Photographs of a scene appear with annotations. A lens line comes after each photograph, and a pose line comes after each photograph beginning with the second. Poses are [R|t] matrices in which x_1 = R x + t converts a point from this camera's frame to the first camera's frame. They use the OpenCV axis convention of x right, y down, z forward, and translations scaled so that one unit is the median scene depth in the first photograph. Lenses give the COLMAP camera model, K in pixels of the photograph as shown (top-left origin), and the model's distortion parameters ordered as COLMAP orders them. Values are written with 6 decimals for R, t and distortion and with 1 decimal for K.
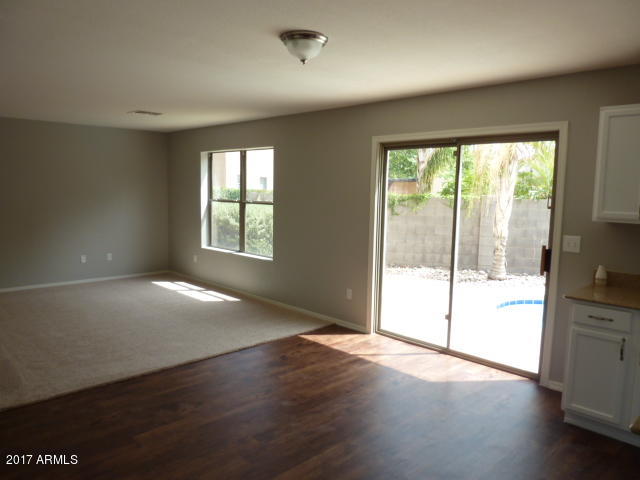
lens RADIAL K [[475.4, 0, 318.7], [0, 475.4, 239.1], [0, 0, 1]] dist [-0.016316, -0.017887]
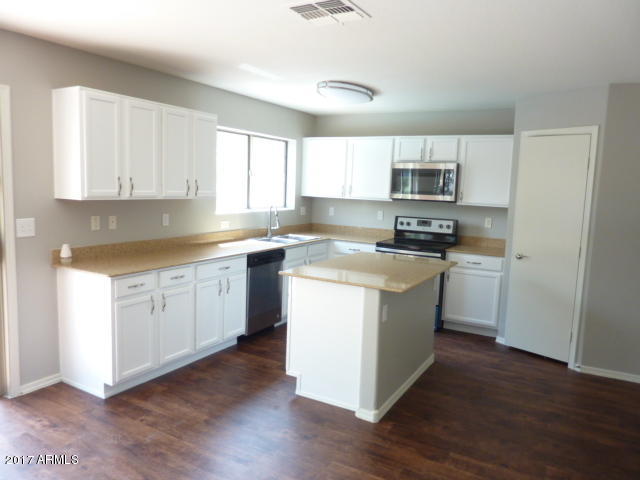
lens RADIAL K [[475.4, 0, 320.7], [0, 475.4, 238.6], [0, 0, 1]] dist [-0.016316, -0.017887]
pose [[-0.282012, -0.141181, 0.948967, -0.579756], [0.058146, 0.984780, 0.163788, -0.101706], [-0.957647, 0.101368, -0.269510, 0.867338]]
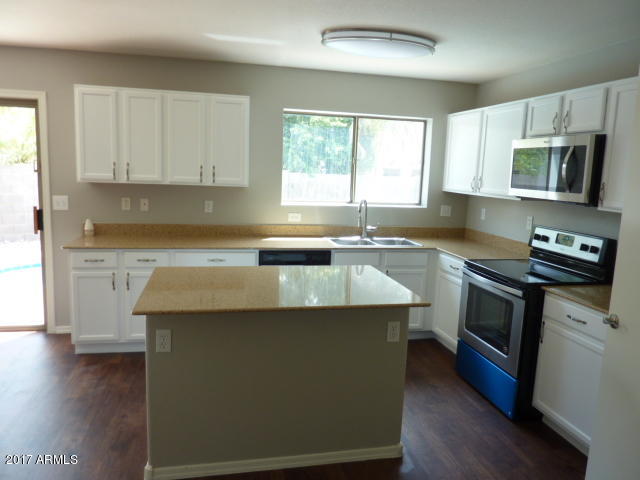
lens RADIAL K [[475.4, 0, 321.4], [0, 475.4, 240.2], [0, 0, 1]] dist [-0.016316, -0.017887]
pose [[0.519443, -0.127118, 0.844997, -0.131657], [0.061581, 0.991871, 0.111358, 0.013737], [-0.852283, -0.005808, 0.523048, -0.152964]]
